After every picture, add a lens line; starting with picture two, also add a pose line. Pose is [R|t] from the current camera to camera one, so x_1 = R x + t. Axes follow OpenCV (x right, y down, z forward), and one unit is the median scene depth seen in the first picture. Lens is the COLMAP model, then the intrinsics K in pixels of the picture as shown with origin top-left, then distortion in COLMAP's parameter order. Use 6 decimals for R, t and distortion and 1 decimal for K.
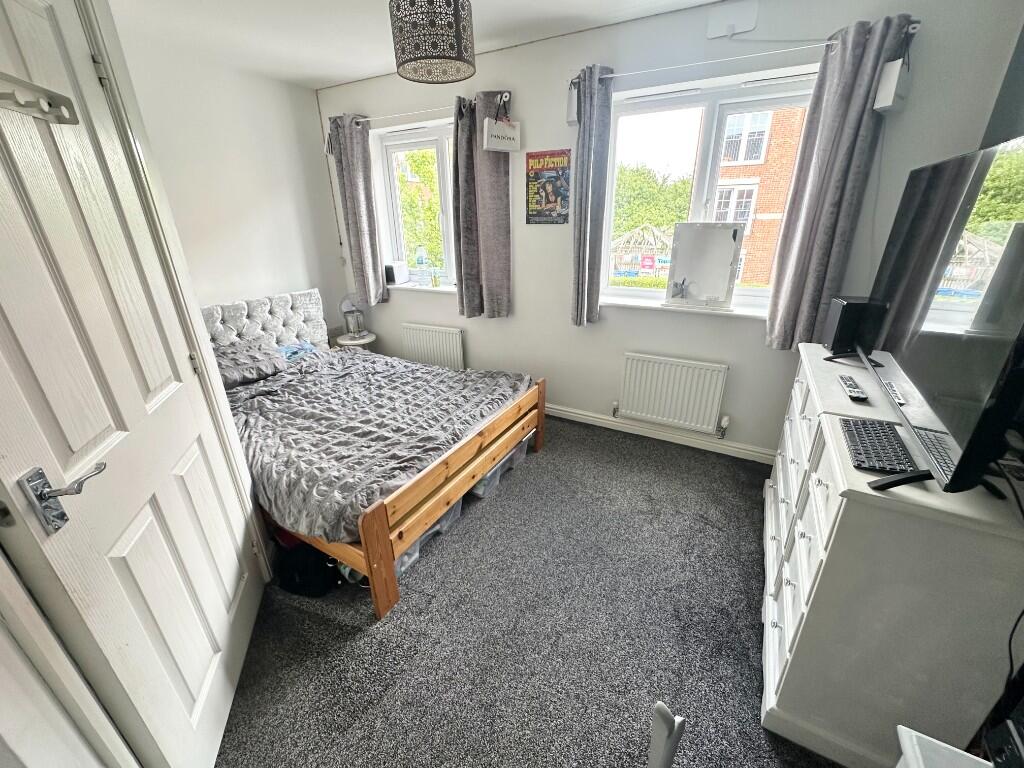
lens RADIAL K [[410.9, 0, 513.1], [0, 410.9, 378.3], [0, 0, 1]] dist [-0.004398, 0.000078]
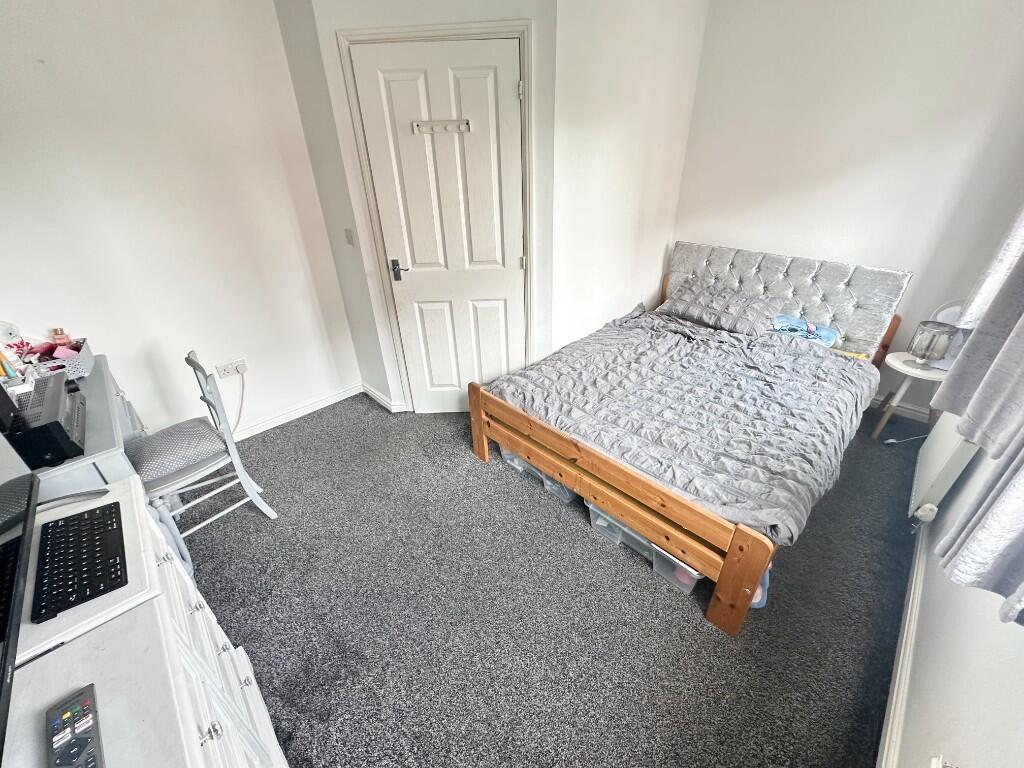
lens RADIAL K [[410.9, 0, 513.7], [0, 410.9, 386.8], [0, 0, 1]] dist [-0.004398, 0.000078]
pose [[-0.287706, 0.489018, -0.823461, 0.472754], [-0.331096, 0.756012, 0.564643, -0.312732], [0.898666, 0.435095, -0.055597, 0.686174]]
